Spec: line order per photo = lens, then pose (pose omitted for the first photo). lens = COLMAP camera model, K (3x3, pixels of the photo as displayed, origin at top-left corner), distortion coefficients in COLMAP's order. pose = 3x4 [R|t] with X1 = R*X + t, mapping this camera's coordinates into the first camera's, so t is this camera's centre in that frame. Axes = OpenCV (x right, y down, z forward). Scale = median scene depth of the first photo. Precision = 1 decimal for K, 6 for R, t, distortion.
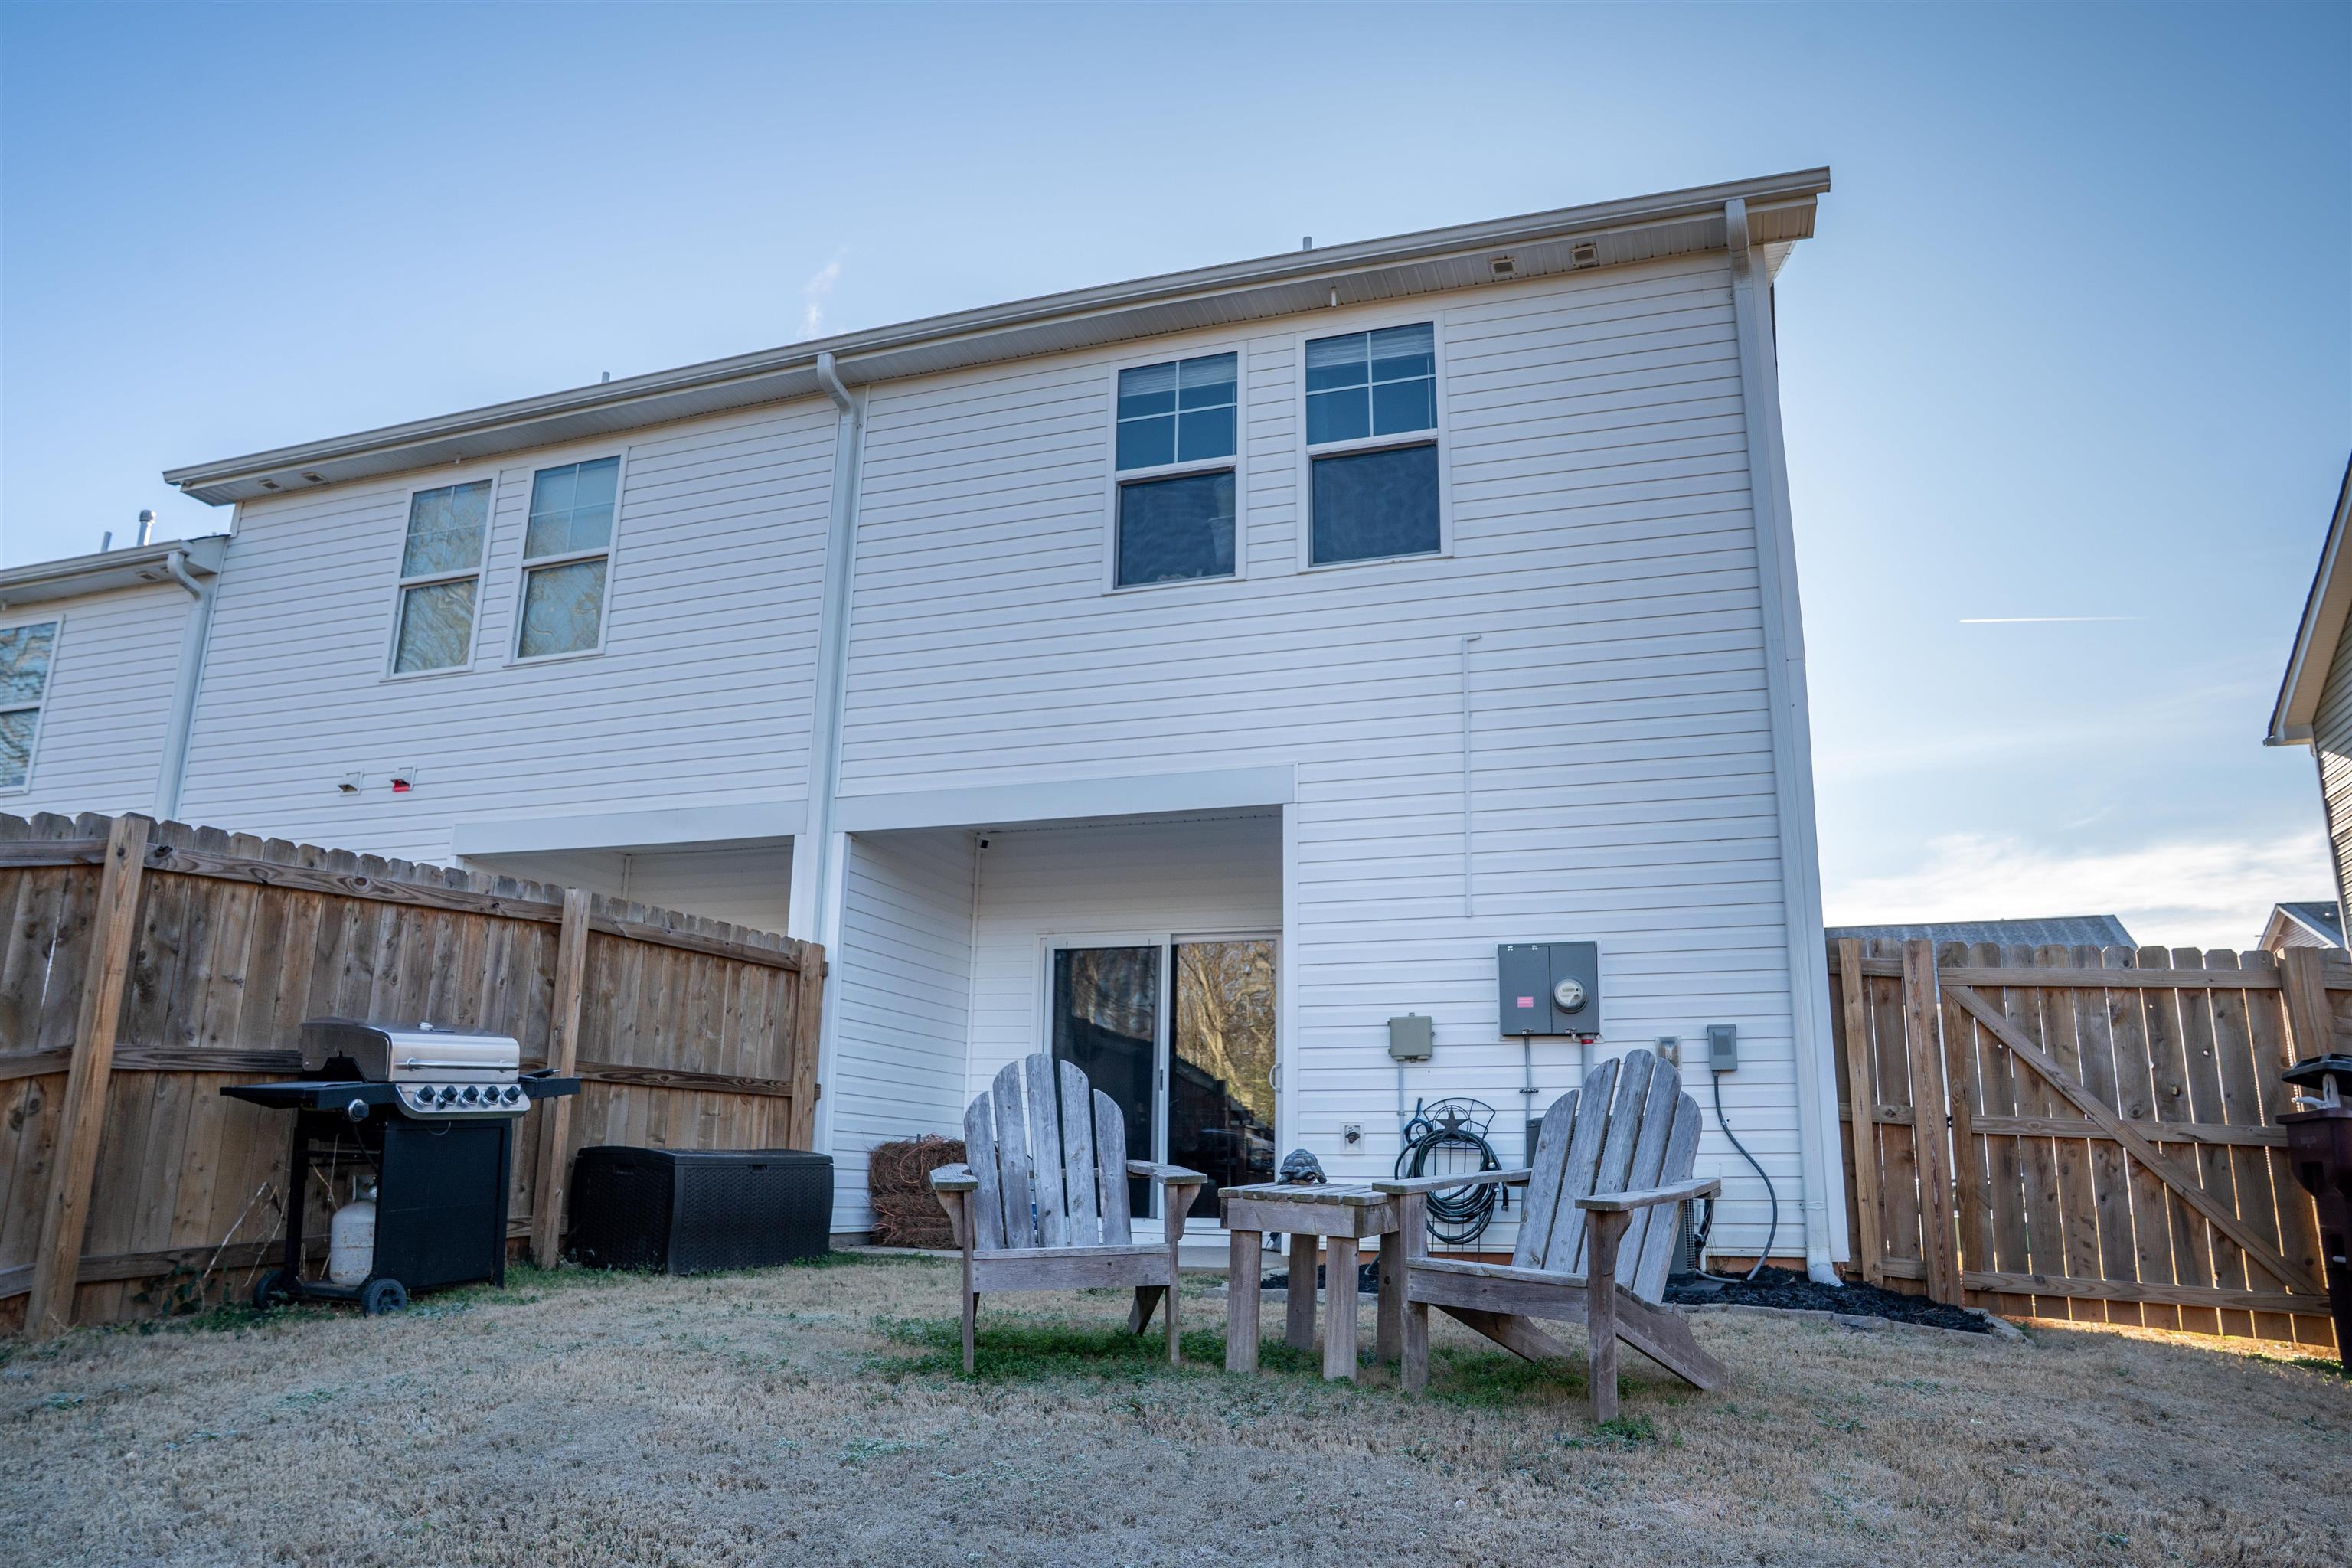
lens RADIAL K [[1654.8, 0, 1175.0], [0, 1654.8, 780.0], [0, 0, 1]] dist [-0.114971, 0.068463]
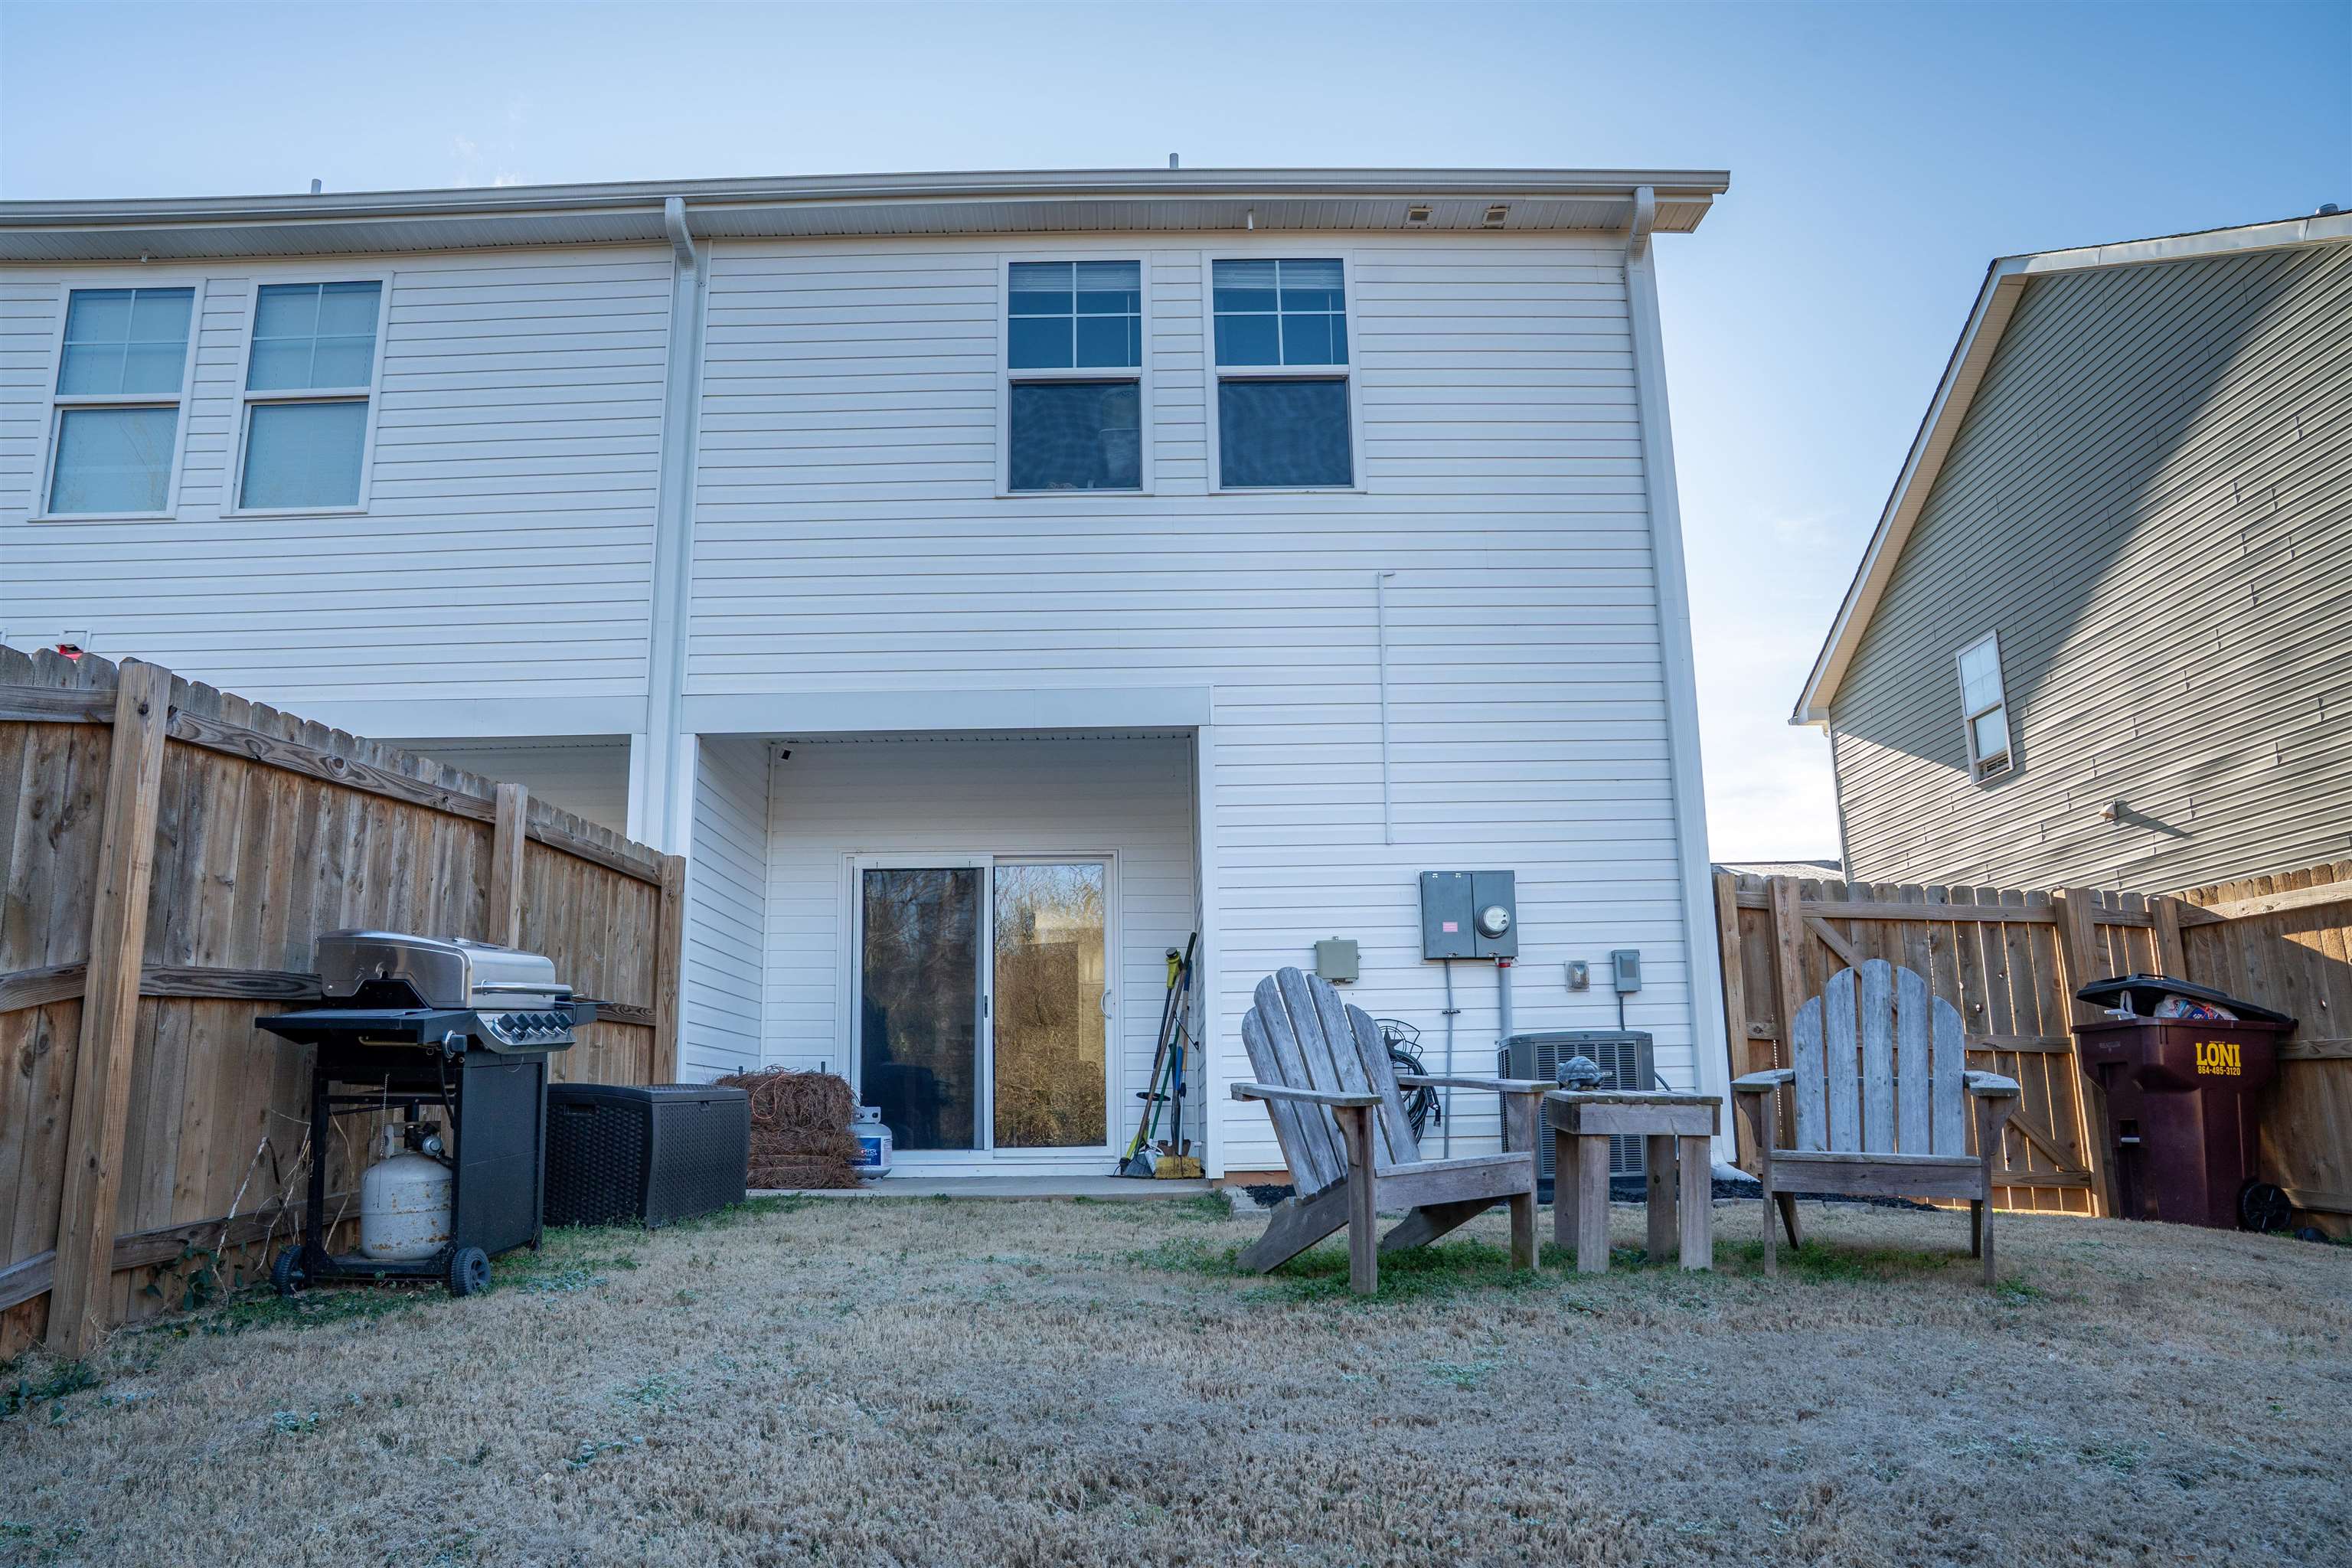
lens RADIAL K [[1654.8, 0, 1199.7], [0, 1654.8, 781.2], [0, 0, 1]] dist [-0.114971, 0.068463]
pose [[0.936691, 0.039334, 0.347941, -0.283678], [-0.052406, 0.998227, 0.028235, 0.019922], [-0.346213, -0.044681, 0.937091, 0.072385]]
